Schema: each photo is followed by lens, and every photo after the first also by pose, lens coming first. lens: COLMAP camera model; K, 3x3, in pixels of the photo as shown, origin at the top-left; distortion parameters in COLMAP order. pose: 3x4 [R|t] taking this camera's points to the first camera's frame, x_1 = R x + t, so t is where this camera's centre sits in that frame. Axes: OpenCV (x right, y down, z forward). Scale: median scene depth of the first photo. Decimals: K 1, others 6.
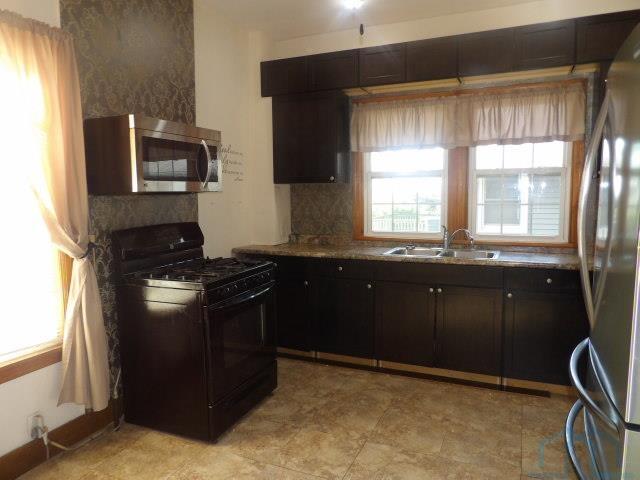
lens RADIAL K [[463.0, 0, 320.0], [0, 463.0, 240.0], [0, 0, 1]] dist [-0.024438, 0.029588]
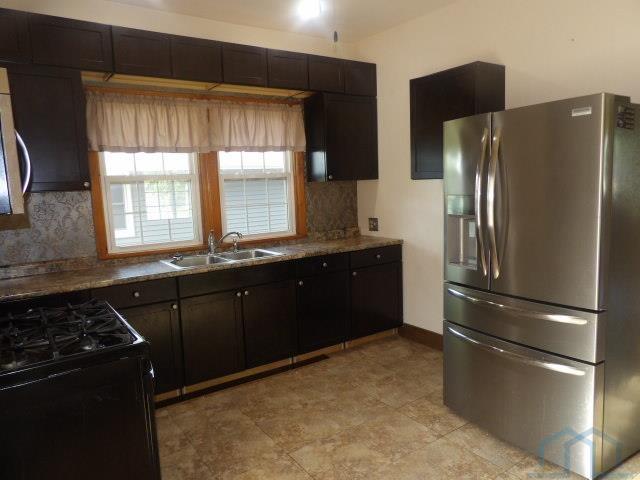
lens RADIAL K [[463.0, 0, 320.0], [0, 463.0, 240.0], [0, 0, 1]] dist [-0.024438, 0.029588]
pose [[0.528482, -0.113397, 0.841337, -0.525079], [0.119707, 0.991091, 0.058387, -0.048807], [-0.840462, 0.069858, 0.537348, 0.325114]]
